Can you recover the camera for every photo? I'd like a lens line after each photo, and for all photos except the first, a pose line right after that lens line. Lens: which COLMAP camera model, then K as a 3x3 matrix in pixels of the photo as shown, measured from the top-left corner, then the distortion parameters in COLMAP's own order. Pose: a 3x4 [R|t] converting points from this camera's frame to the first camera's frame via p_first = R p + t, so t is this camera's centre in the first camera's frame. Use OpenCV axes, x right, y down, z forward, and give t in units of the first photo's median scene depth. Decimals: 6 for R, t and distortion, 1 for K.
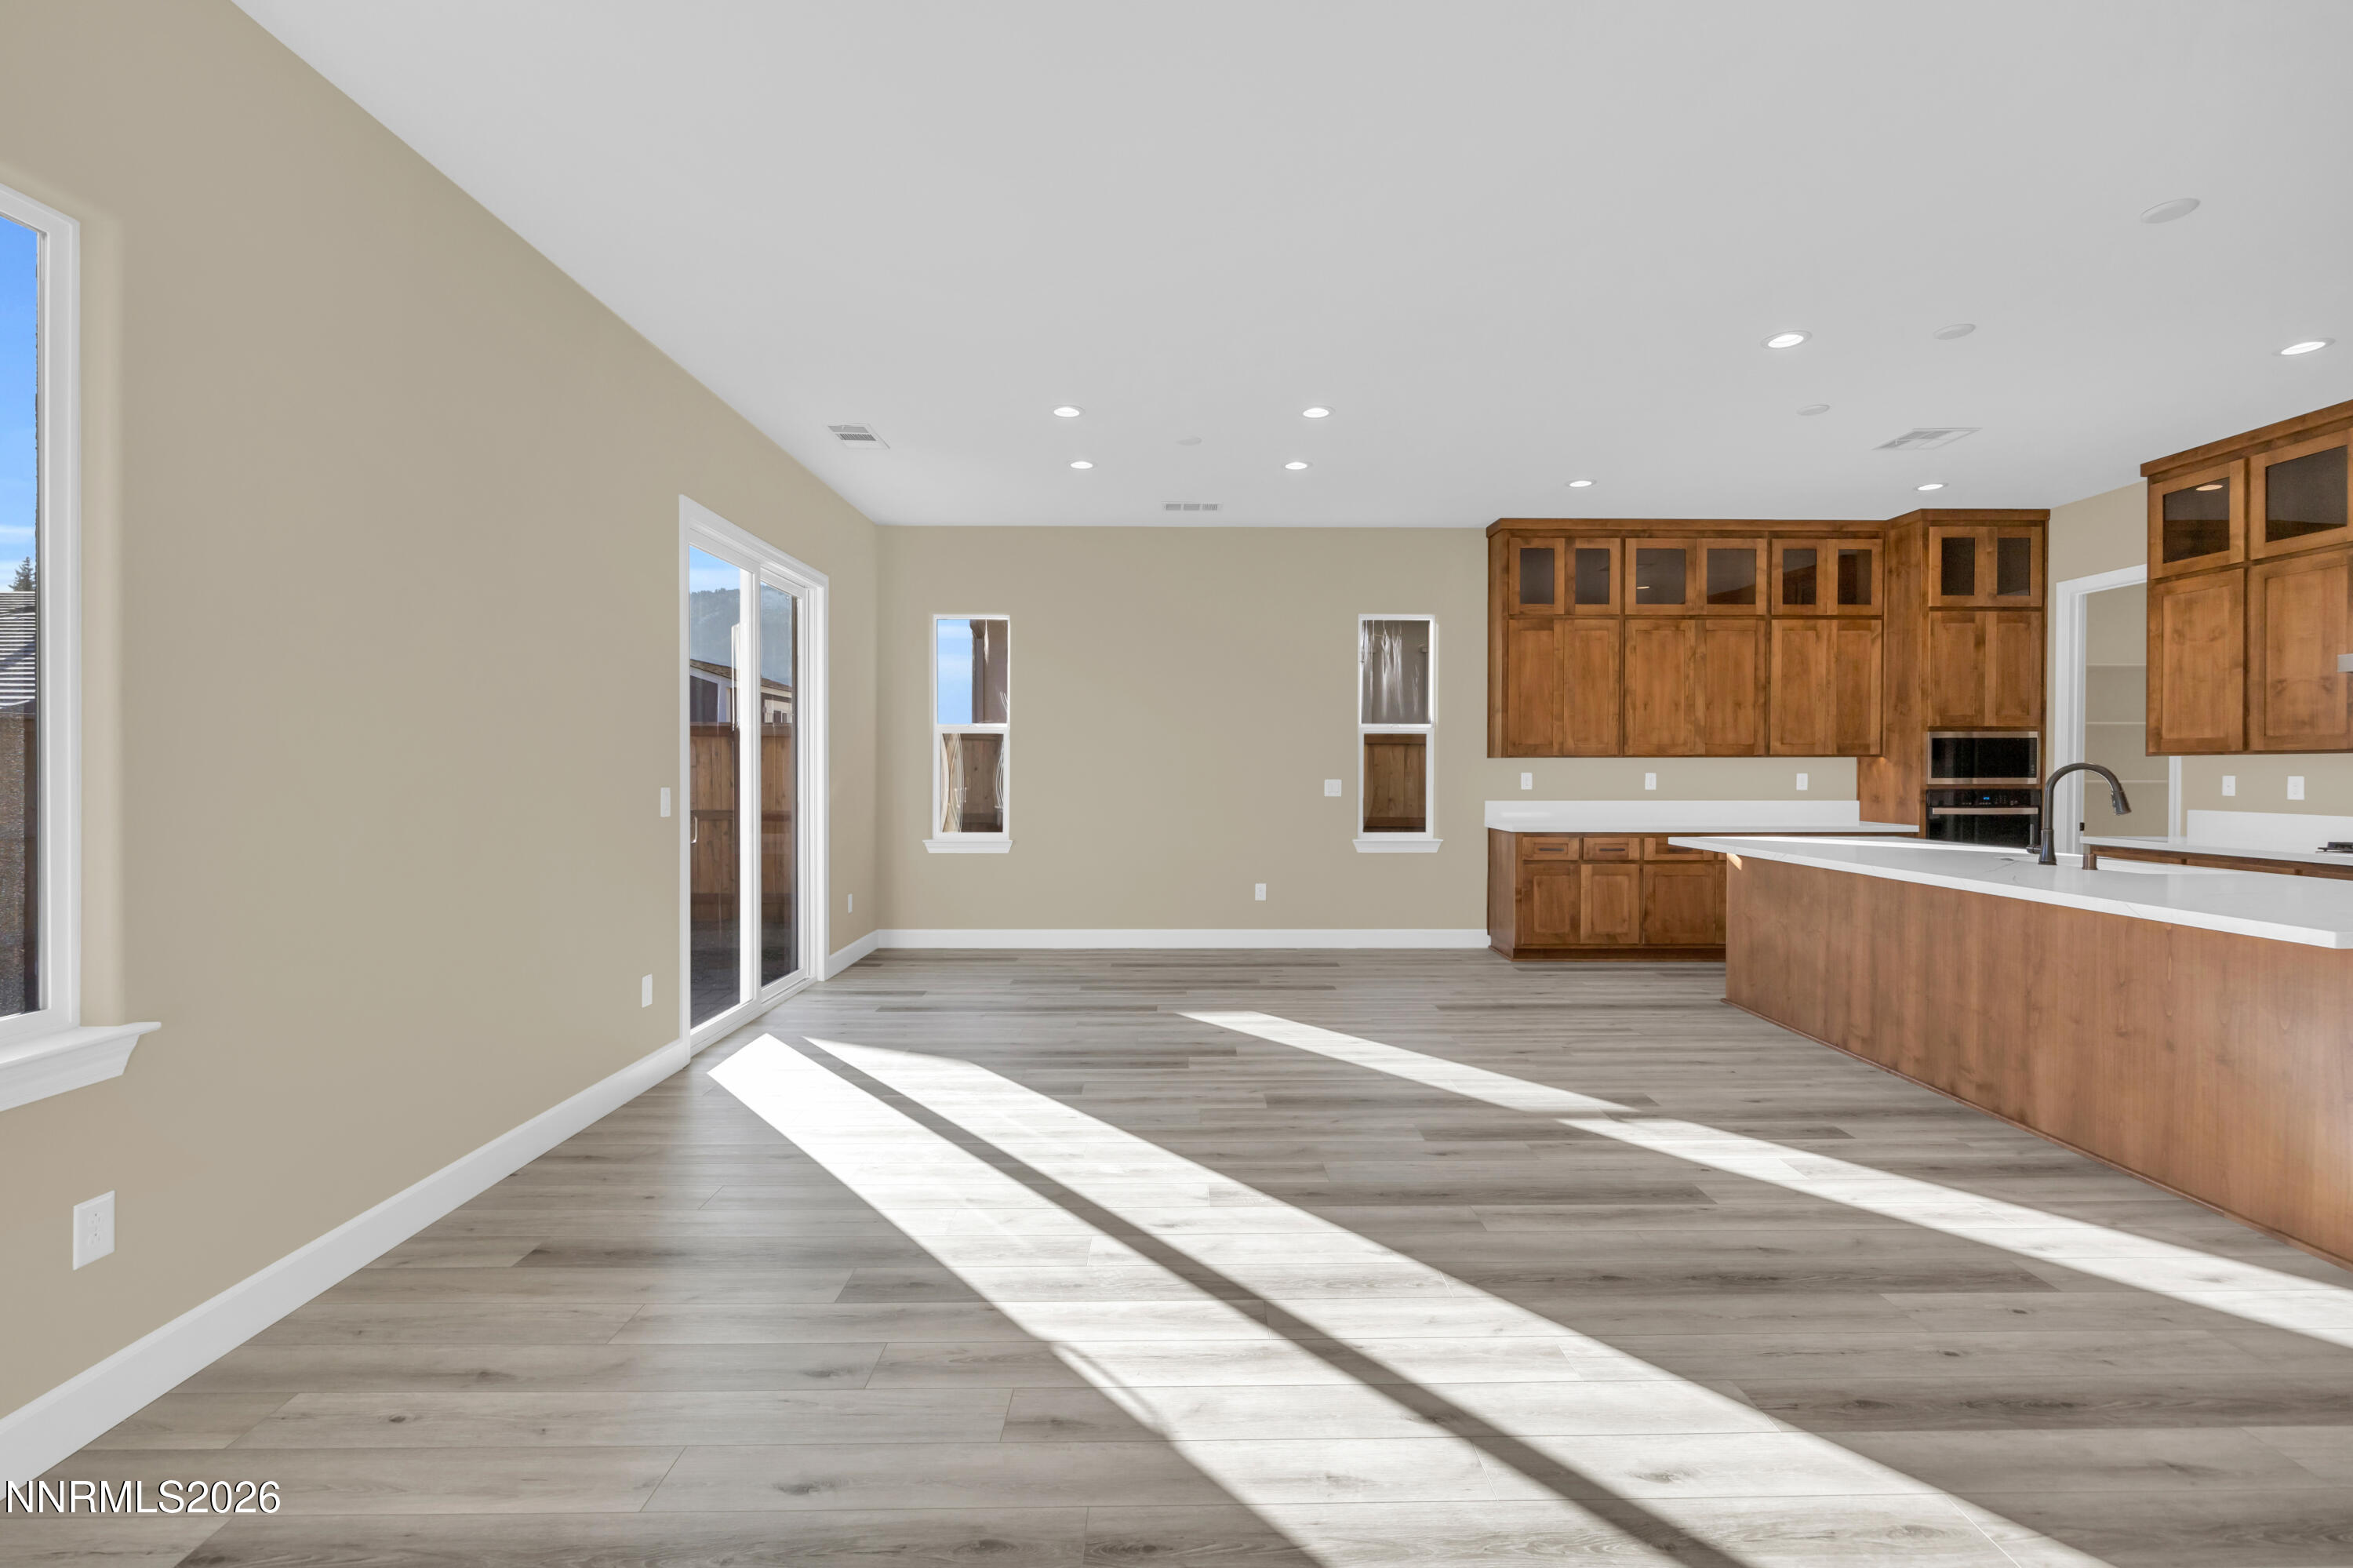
lens RADIAL K [[1059.9, 0, 1174.8], [0, 1059.9, 783.5], [0, 0, 1]] dist [-0.013767, 0.002543]
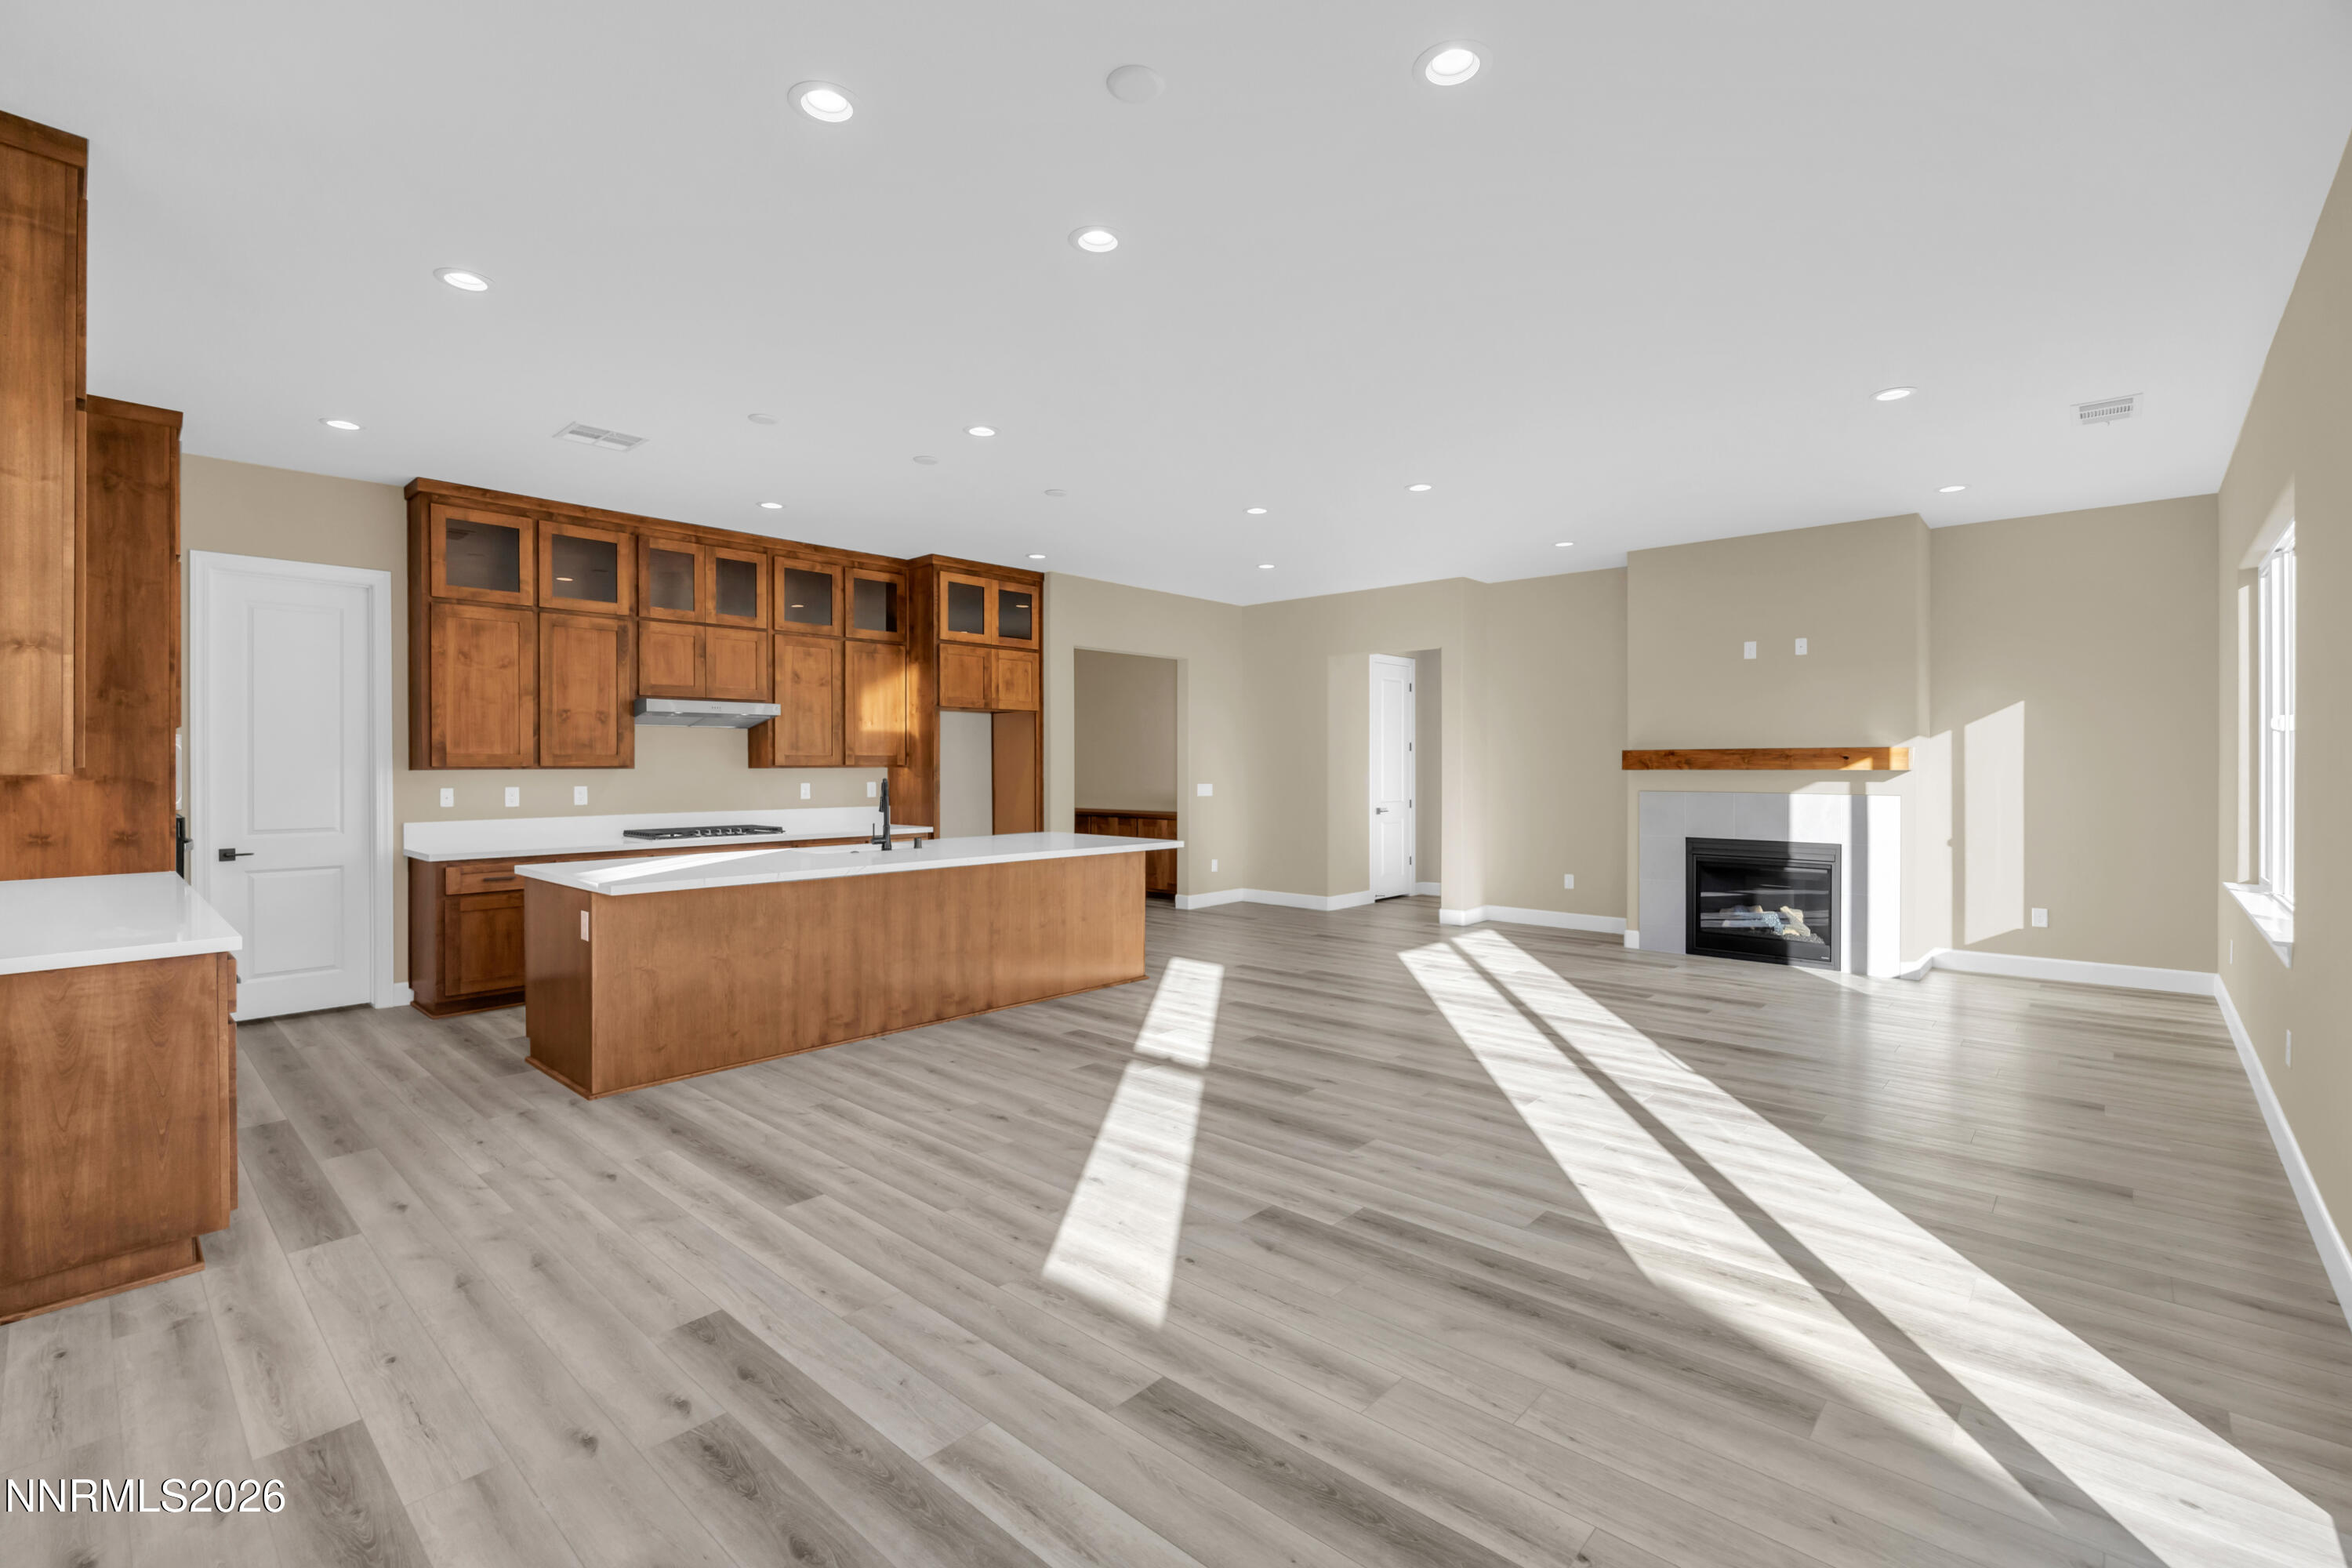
lens RADIAL K [[1059.4, 0, 1172.8], [0, 1059.4, 770.2], [0, 0, 1]] dist [-0.013767, 0.002543]
pose [[-0.732299, -0.003981, 0.680972, -0.251175], [0.010212, 0.999806, 0.016827, -0.030138], [-0.680907, 0.019276, -0.732116, 1.065431]]
